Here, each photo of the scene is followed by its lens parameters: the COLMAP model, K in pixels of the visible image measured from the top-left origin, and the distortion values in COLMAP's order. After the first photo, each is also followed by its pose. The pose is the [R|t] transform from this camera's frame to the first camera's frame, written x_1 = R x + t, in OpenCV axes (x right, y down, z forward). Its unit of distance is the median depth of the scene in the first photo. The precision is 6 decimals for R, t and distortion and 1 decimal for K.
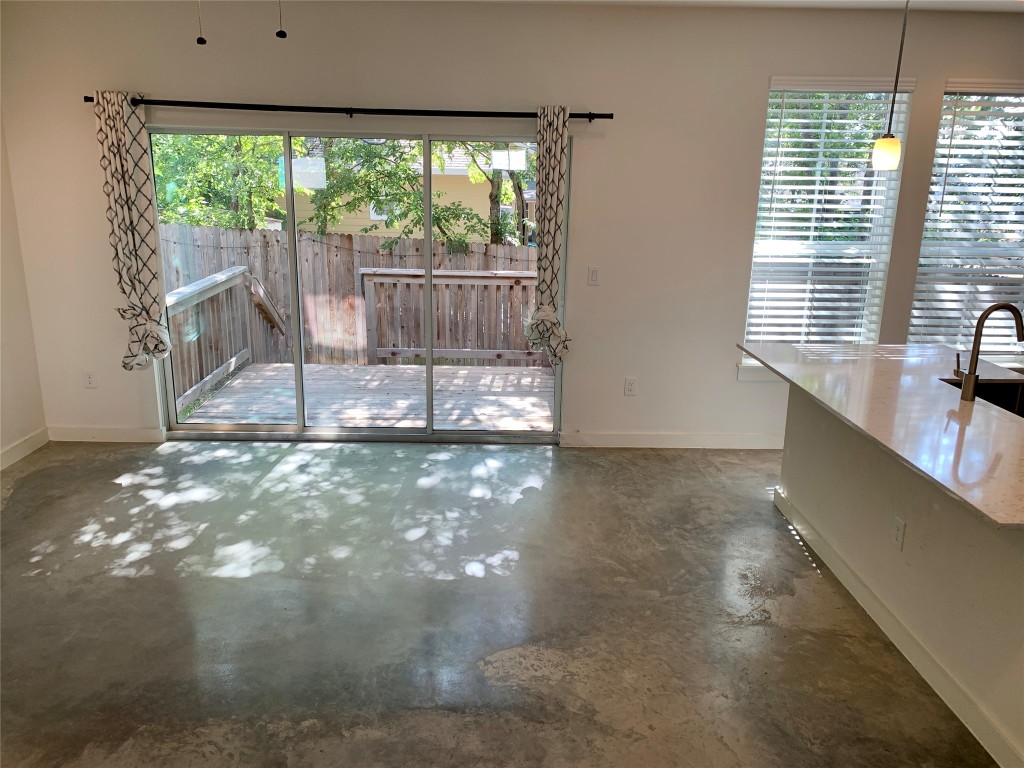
lens RADIAL K [[780.1, 0, 511.5], [0, 780.1, 380.3], [0, 0, 1]] dist [0.044304, -0.047370]
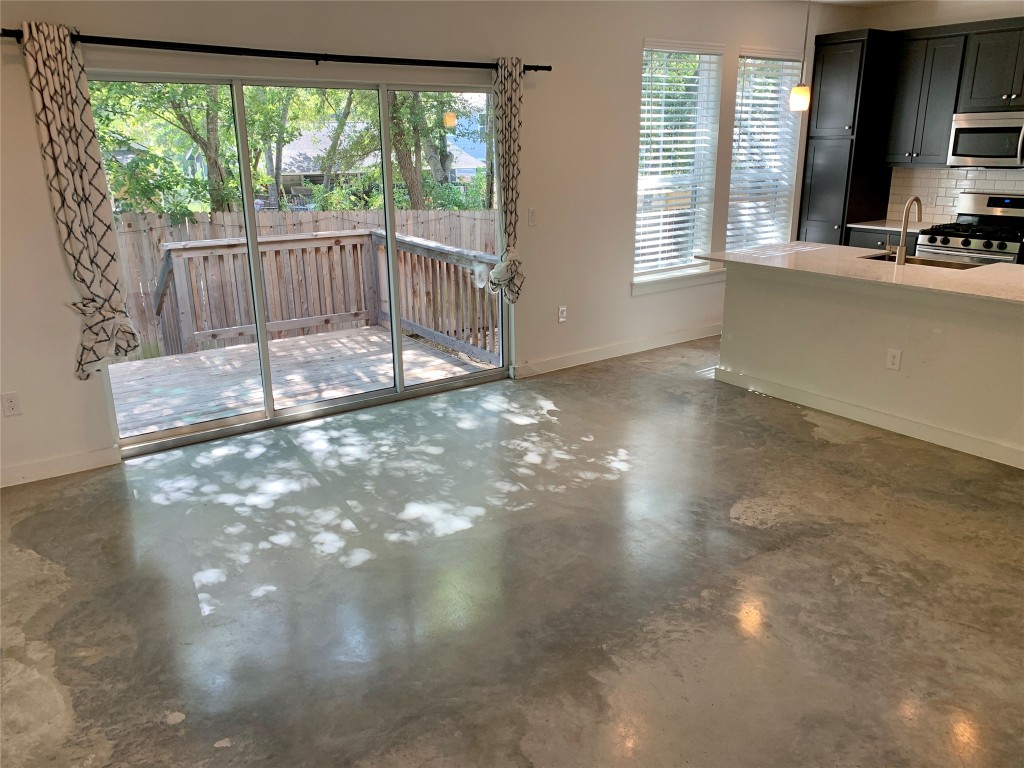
lens RADIAL K [[780.1, 0, 510.5], [0, 780.1, 375.6], [0, 0, 1]] dist [0.044304, -0.047370]
pose [[0.830602, -0.185723, 0.524983, -0.561669], [0.167532, 0.982410, 0.082487, -0.010083], [-0.531068, 0.019437, 0.847106, 0.093708]]
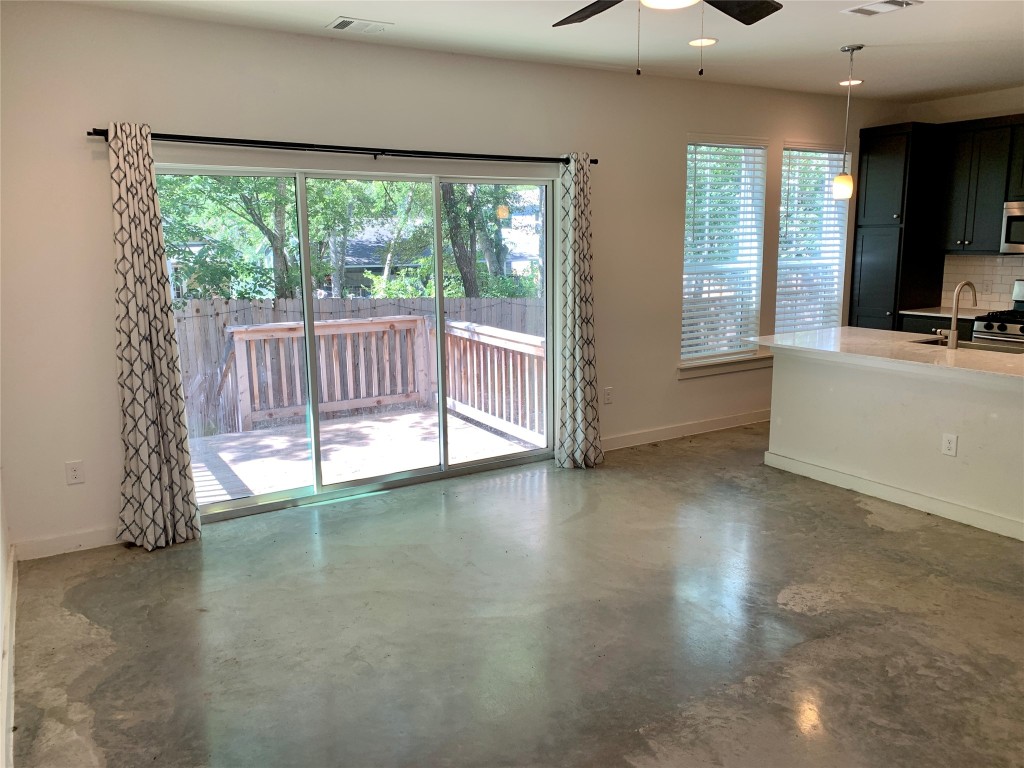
lens RADIAL K [[780.1, 0, 510.5], [0, 780.1, 377.6], [0, 0, 1]] dist [0.044304, -0.047370]
pose [[0.867291, -0.118055, 0.483600, -0.559000], [0.155989, 0.986996, -0.038809, 0.004204], [-0.472730, 0.109095, 0.874428, 0.079228]]
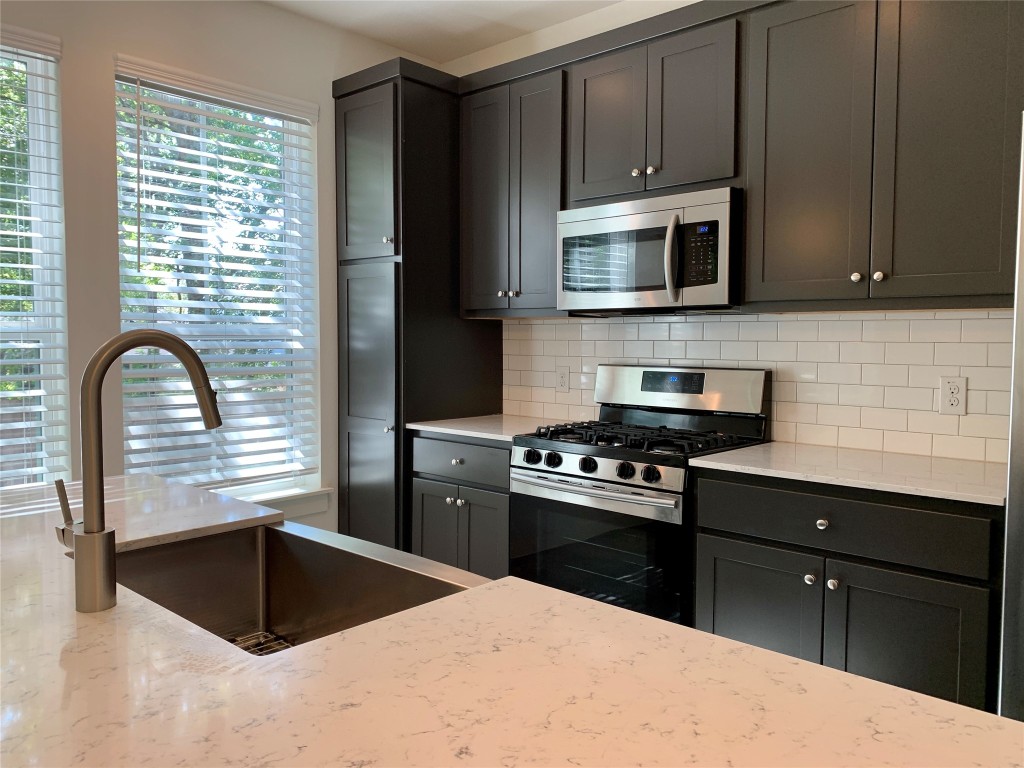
lens RADIAL K [[780.1, 0, 501.1], [0, 780.1, 386.1], [0, 0, 1]] dist [0.044304, -0.047370]
pose [[0.705479, -0.059253, 0.706250, 0.308031], [0.190048, 0.975820, -0.107972, 0.000161], [-0.682775, 0.210393, 0.699681, 0.405627]]
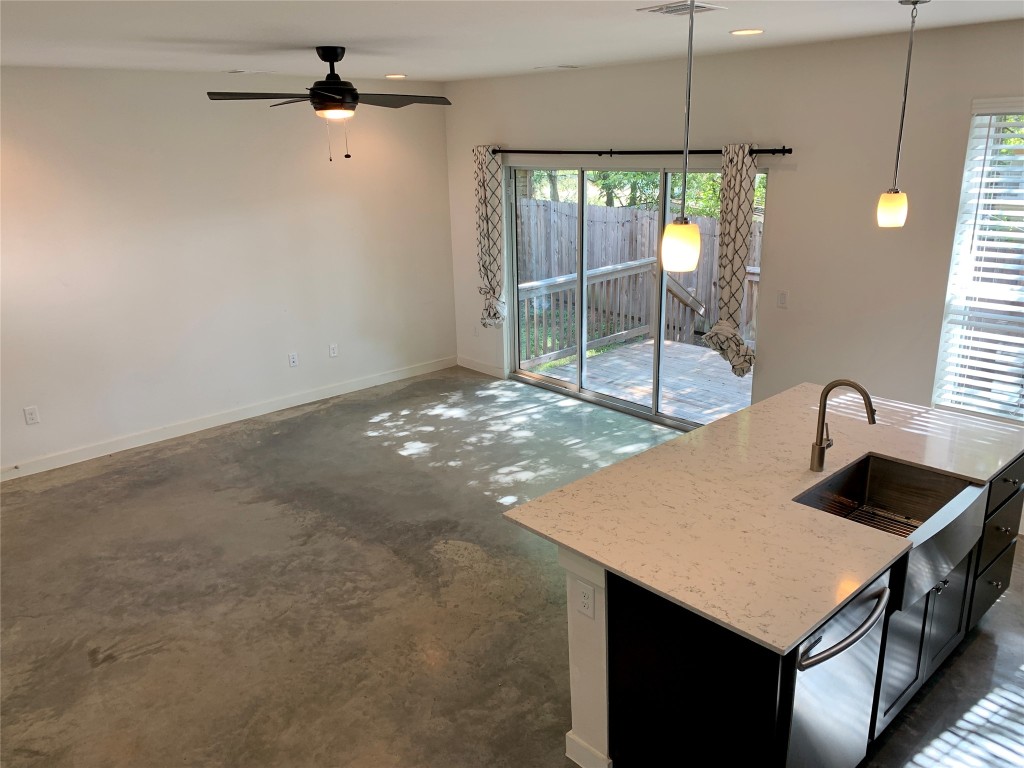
lens RADIAL K [[780.1, 0, 507.8], [0, 780.1, 376.9], [0, 0, 1]] dist [0.044304, -0.047370]
pose [[0.653718, 0.185276, -0.733707, 0.685385], [-0.157106, 0.981668, 0.107913, -0.090269], [0.740250, 0.044725, 0.670842, 0.025737]]
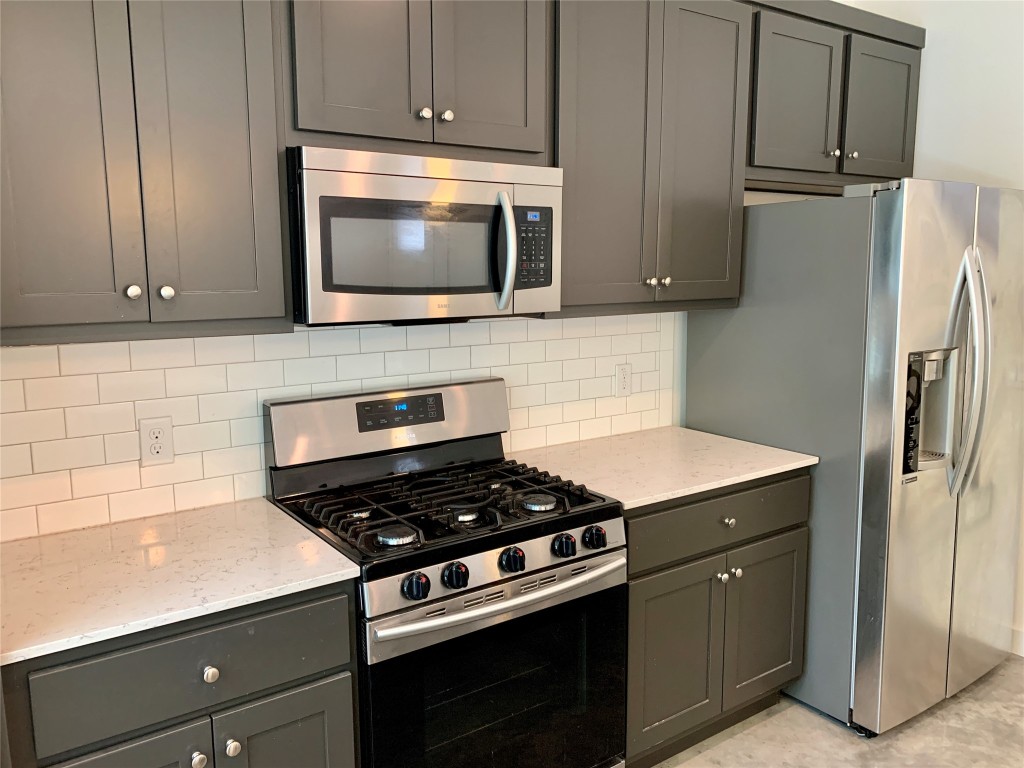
lens RADIAL K [[780.1, 0, 505.5], [0, 780.1, 380.2], [0, 0, 1]] dist [0.044304, -0.047370]
pose [[-0.555693, -0.139219, 0.819649, 0.449894], [0.207493, 0.931459, 0.298883, -0.192521], [-0.805079, 0.336158, -0.488718, 0.937271]]
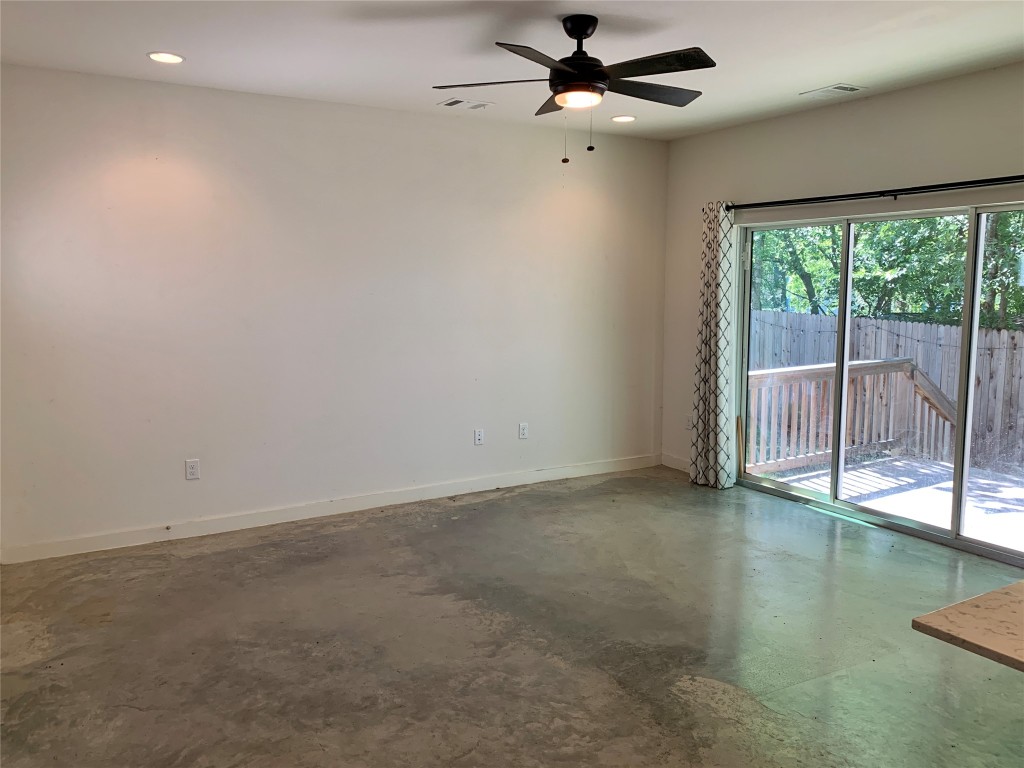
lens RADIAL K [[780.1, 0, 504.5], [0, 780.1, 373.2], [0, 0, 1]] dist [0.044304, -0.047370]
pose [[0.481805, 0.077518, -0.872843, 0.455653], [-0.212467, 0.976691, -0.030539, 0.025182], [0.850130, 0.200164, 0.487045, 0.110972]]
